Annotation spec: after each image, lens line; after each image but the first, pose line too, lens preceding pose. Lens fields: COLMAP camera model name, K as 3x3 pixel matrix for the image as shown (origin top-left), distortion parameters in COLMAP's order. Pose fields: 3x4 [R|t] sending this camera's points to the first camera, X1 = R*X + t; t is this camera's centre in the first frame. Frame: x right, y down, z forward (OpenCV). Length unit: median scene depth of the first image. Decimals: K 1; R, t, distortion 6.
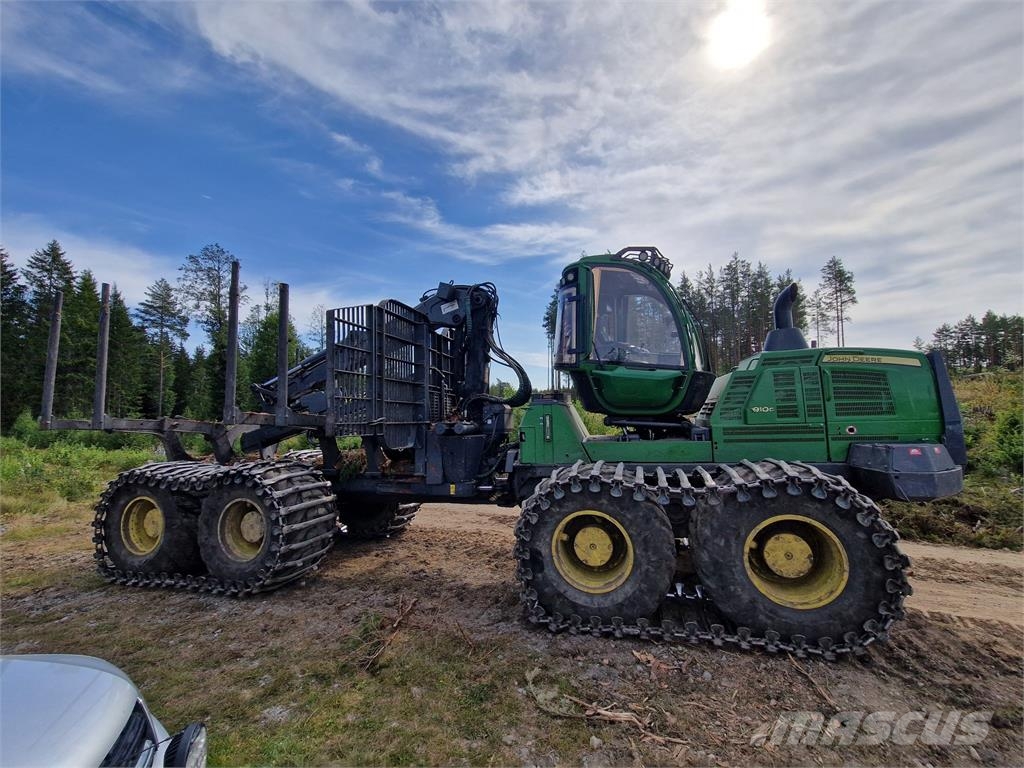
lens RADIAL K [[418.1, 0, 512.5], [0, 418.1, 385.5], [0, 0, 1]] dist [0.011778, -0.007140]
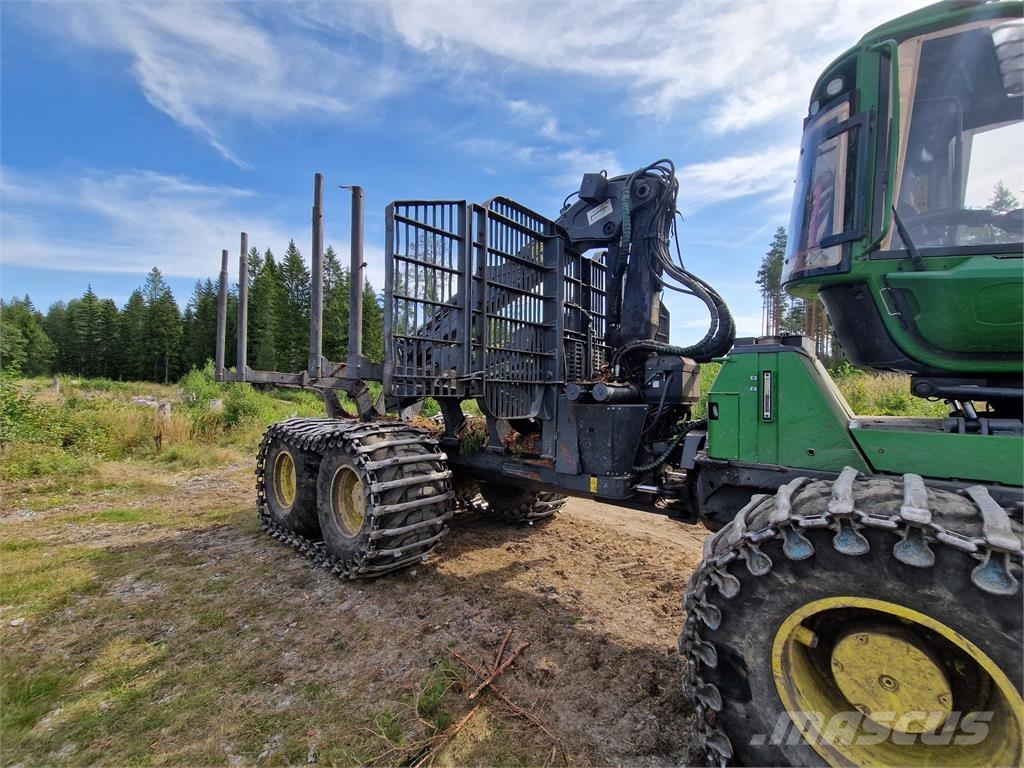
lens RADIAL K [[415.3, 0, 512.1], [0, 415.3, 386.7], [0, 0, 1]] dist [0.012259, -0.006826]
pose [[0.899940, 0.027223, -0.435162, 0.022515], [0.004555, 0.997408, 0.071815, 0.047489], [0.435989, -0.066611, 0.897483, 0.372693]]
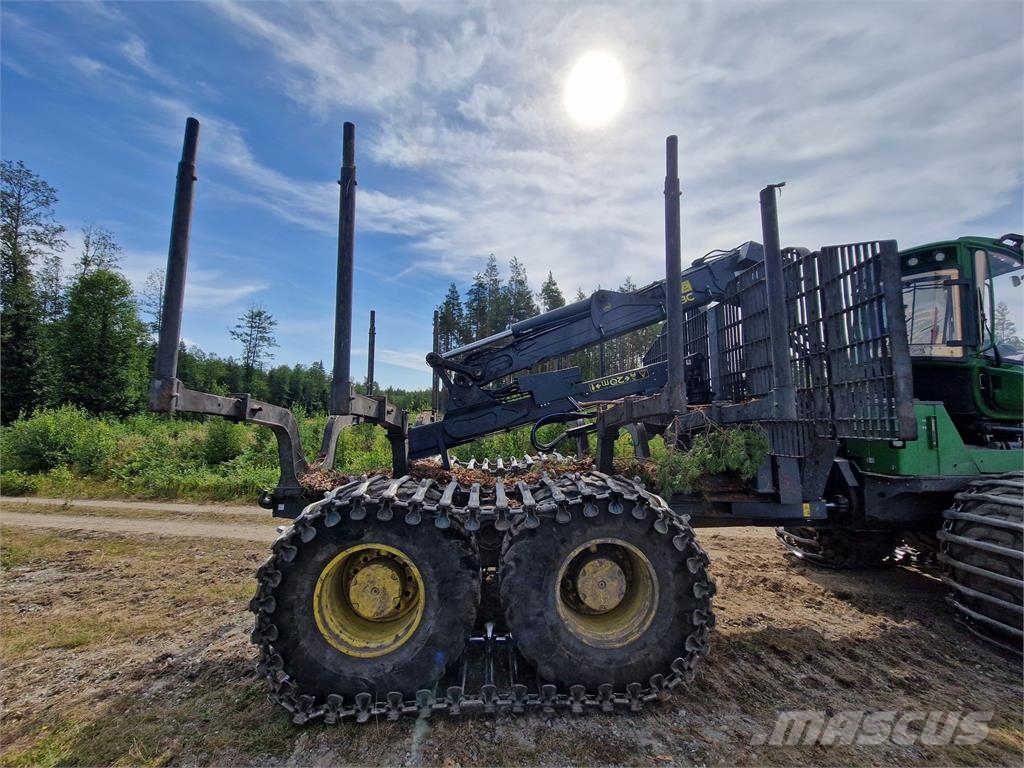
lens RADIAL K [[500.0, 0, 434.4], [0, 500.0, 382.4], [0, 0, 1]] dist [0.061107, -0.028793]
pose [[0.940475, 0.055097, 0.335367, -1.132221], [-0.051615, 0.998481, -0.019294, 0.068799], [-0.335920, 0.000835, 0.941890, 0.346243]]
